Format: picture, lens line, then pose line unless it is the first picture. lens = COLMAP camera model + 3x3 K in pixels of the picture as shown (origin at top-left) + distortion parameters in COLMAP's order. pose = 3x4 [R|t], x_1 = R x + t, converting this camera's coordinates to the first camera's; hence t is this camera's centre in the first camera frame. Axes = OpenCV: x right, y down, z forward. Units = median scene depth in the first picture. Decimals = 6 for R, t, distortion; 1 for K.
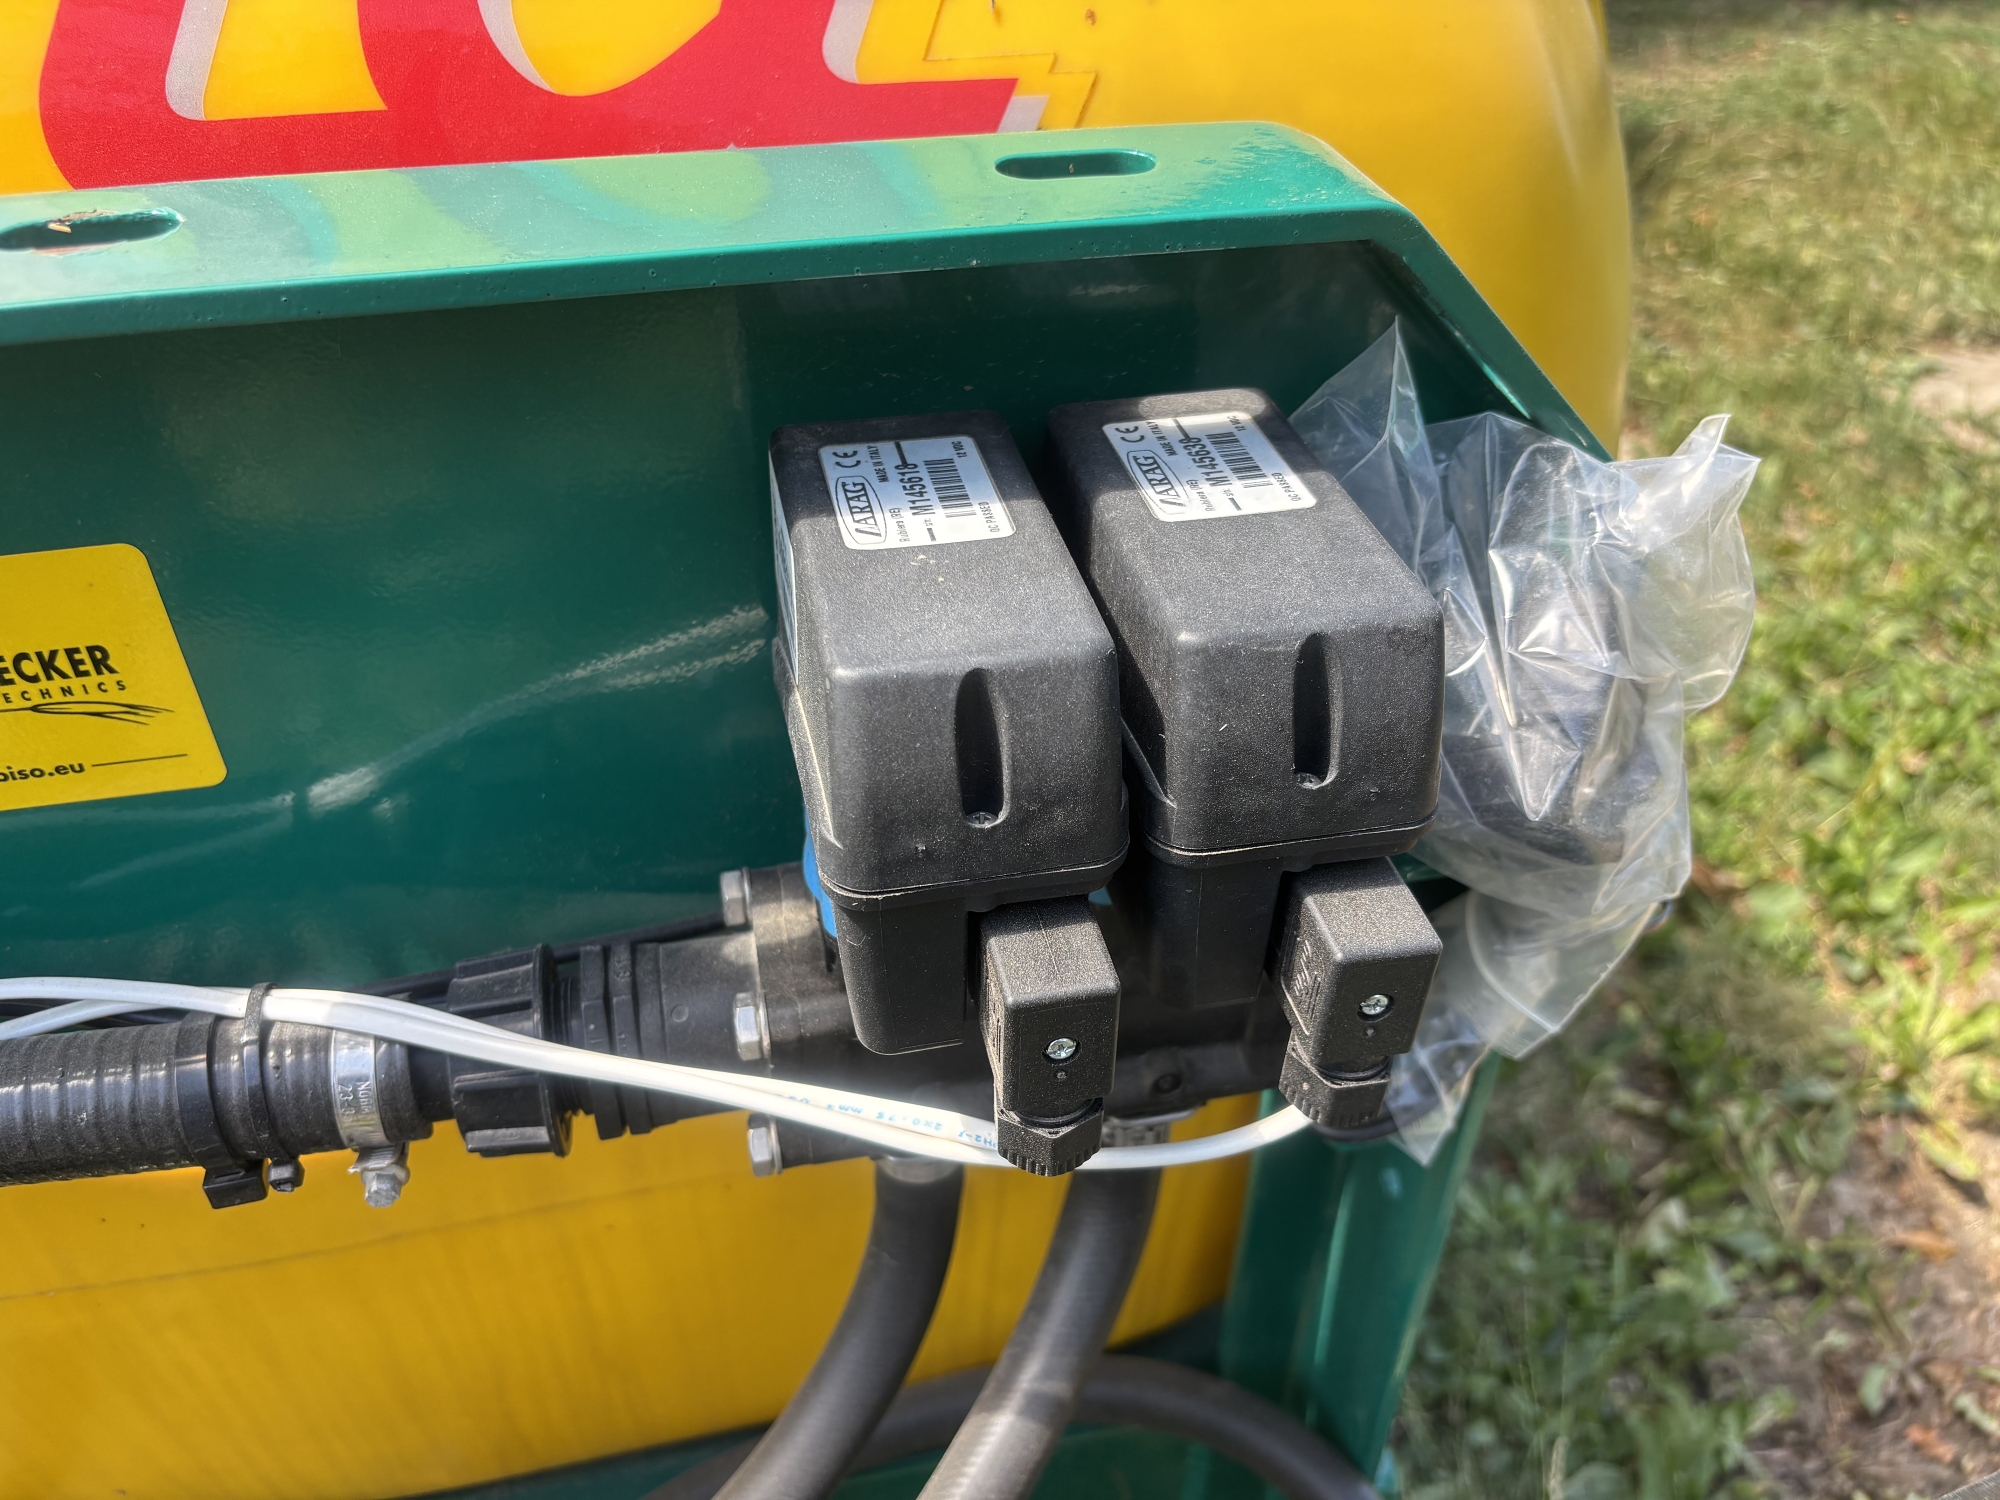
lens RADIAL K [[1527.1, 0, 1006.4], [0, 1527.1, 759.1], [0, 0, 1]] dist [0.046404, -0.062722]
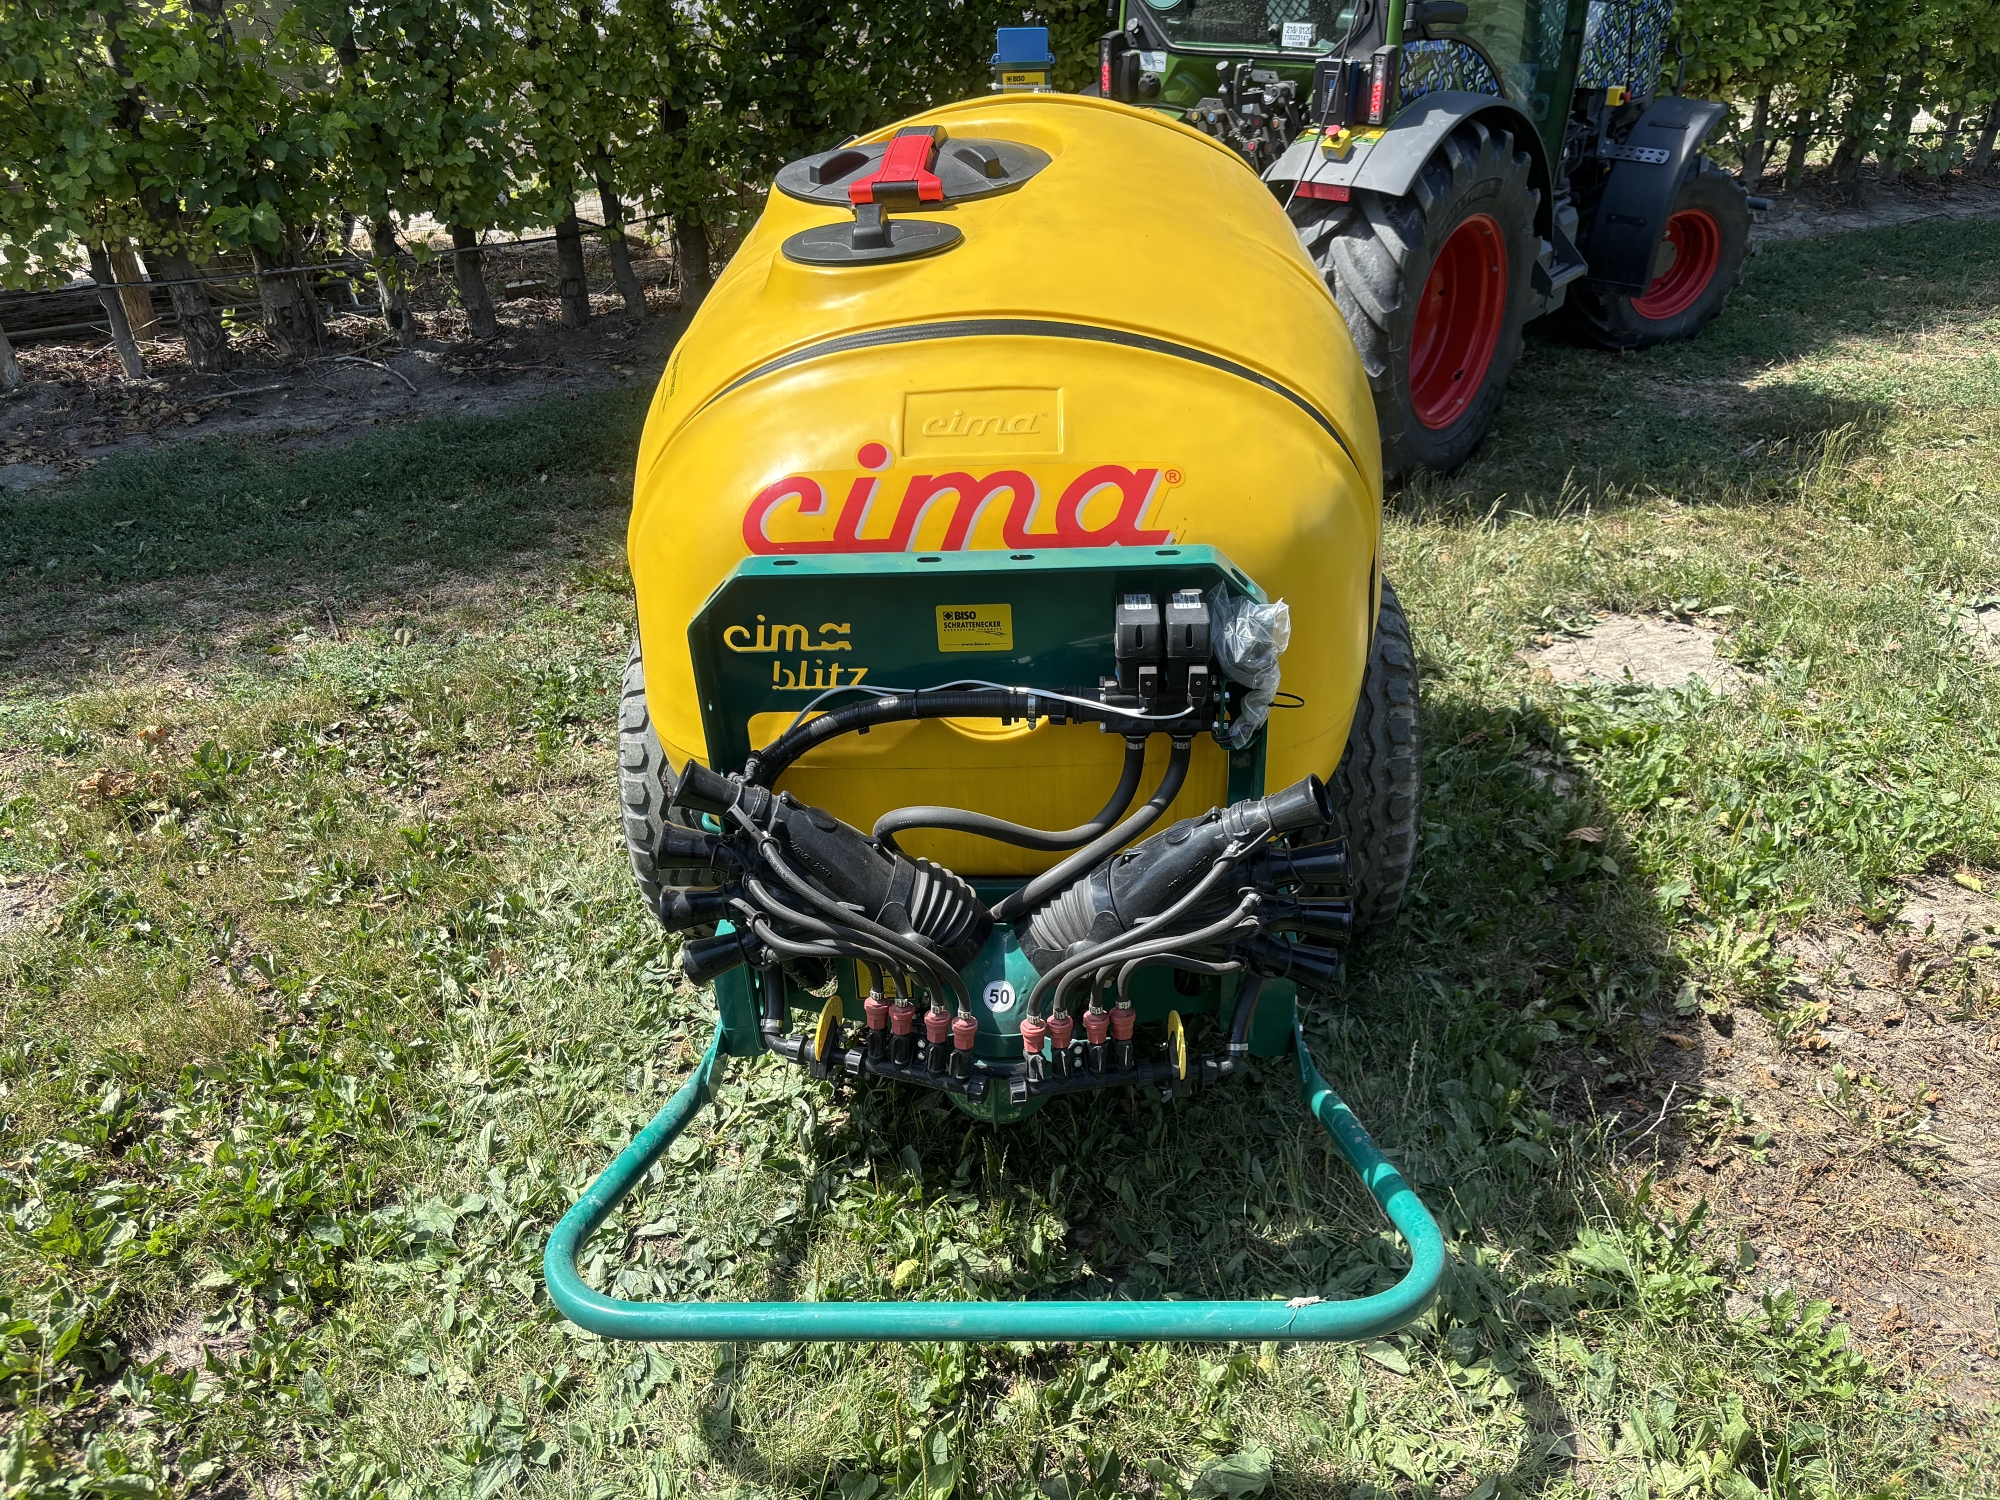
lens RADIAL K [[1527.1, 0, 1020.1], [0, 1527.1, 772.3], [0, 0, 1]] dist [0.046404, -0.062722]
pose [[0.968374, 0.087079, -0.233815, 0.916715], [-0.110536, 0.989866, -0.089142, 1.037644], [0.223684, 0.112168, 0.968186, -4.686326]]
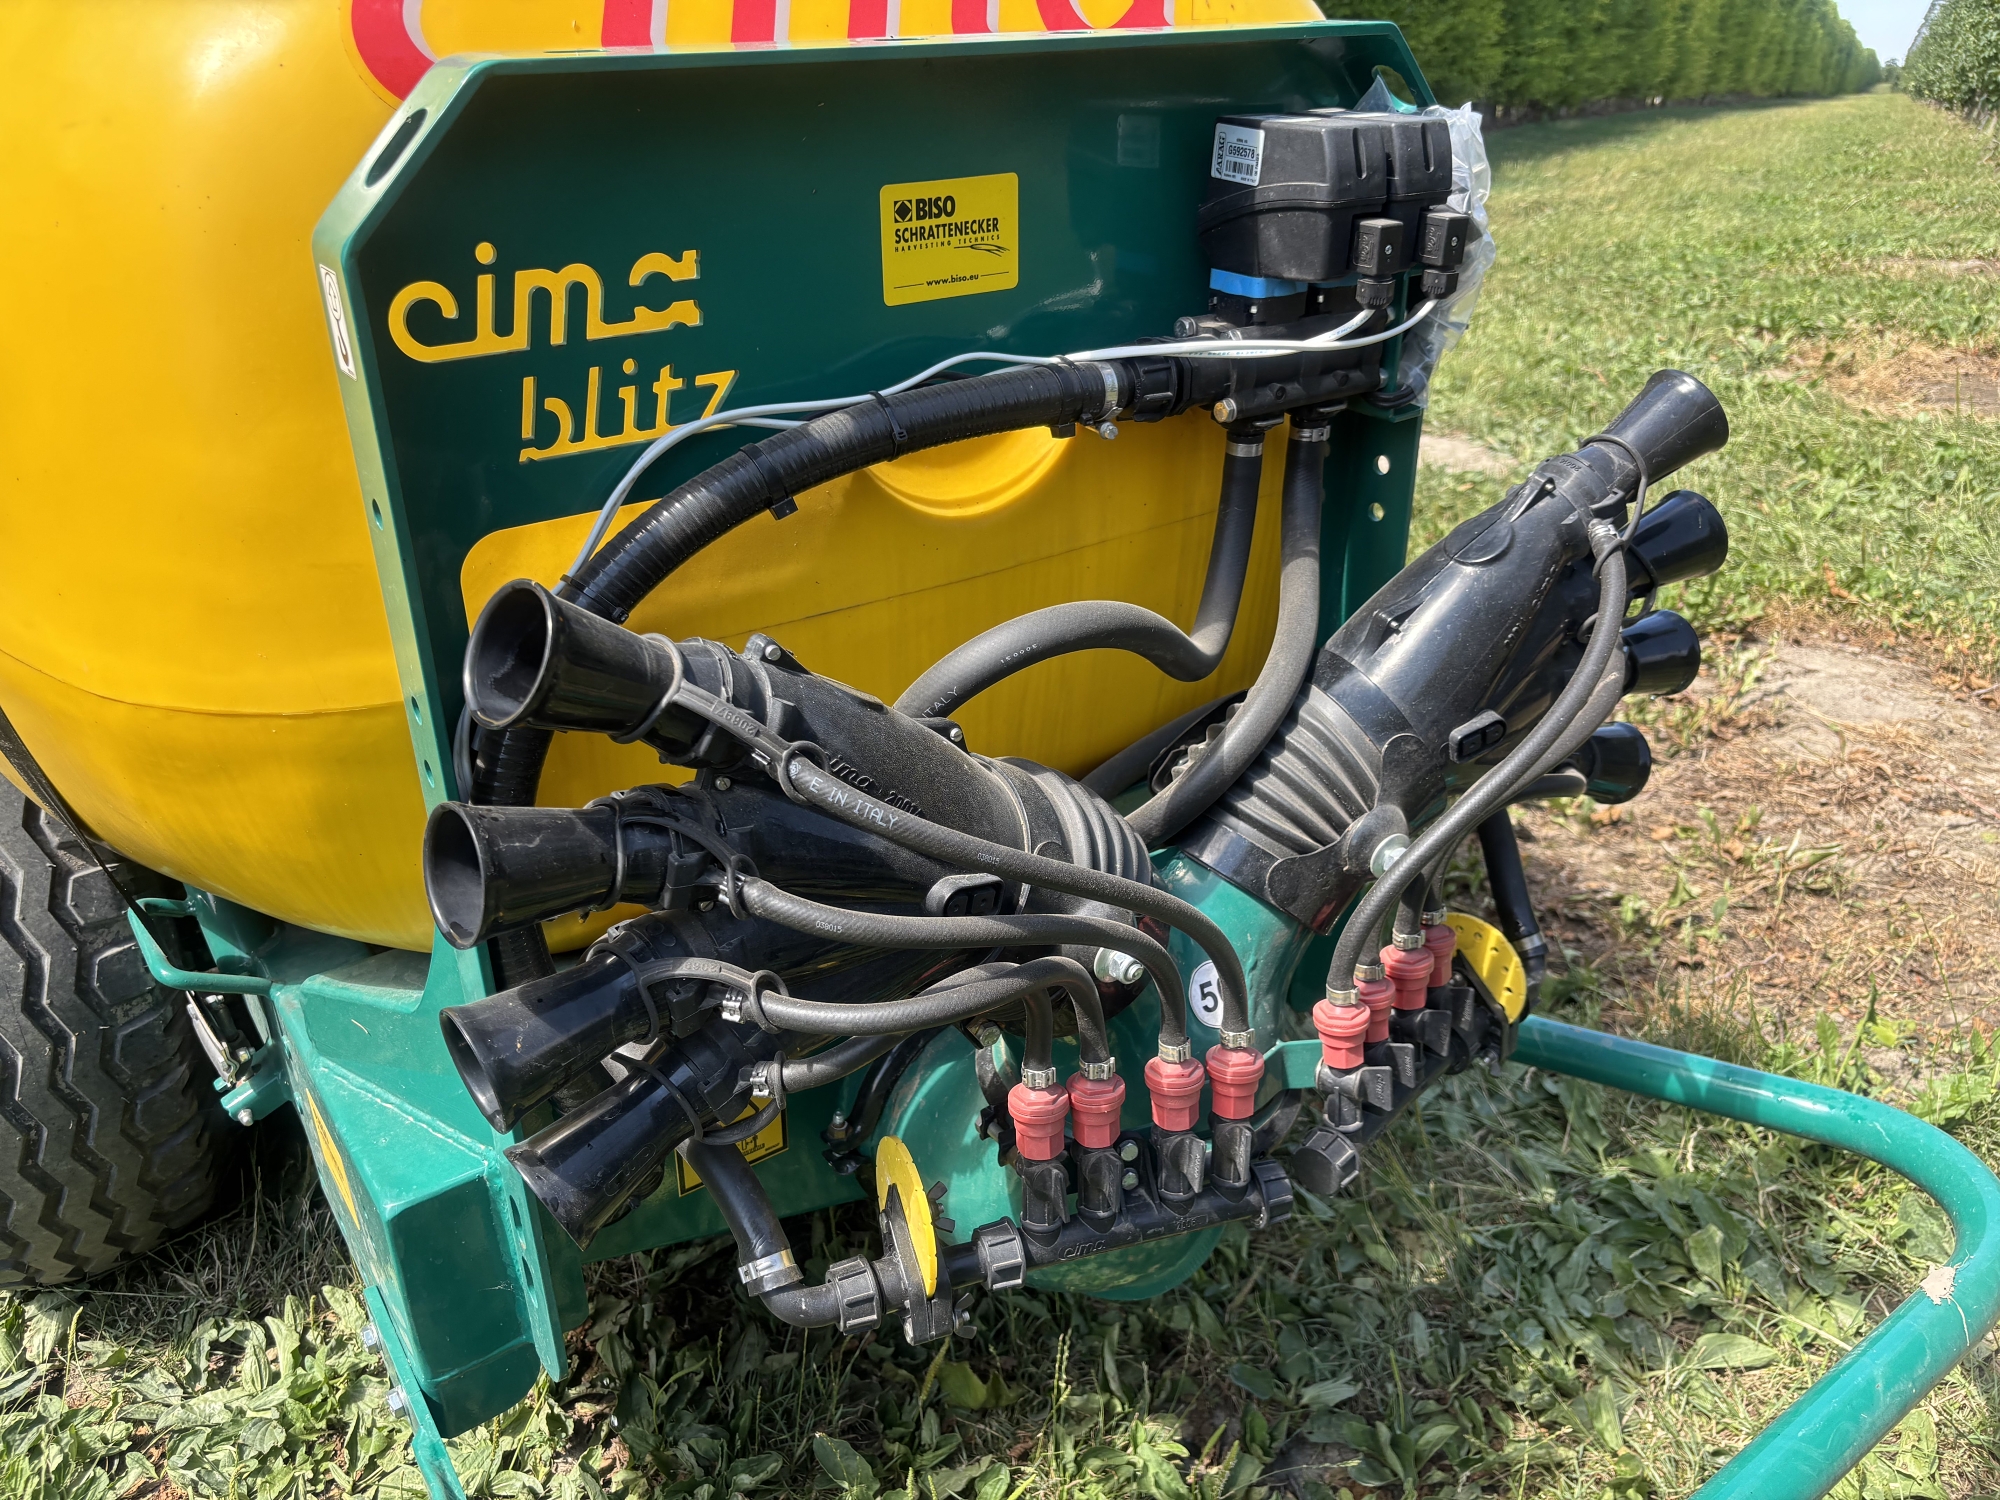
lens RADIAL K [[1527.1, 0, 995.2], [0, 1527.1, 756.2], [0, 0, 1]] dist [0.046404, -0.062722]
pose [[0.919489, -0.199286, 0.338858, -1.770096], [0.255995, 0.957705, -0.131405, 1.235416], [-0.298339, 0.207571, 0.931616, -1.360865]]
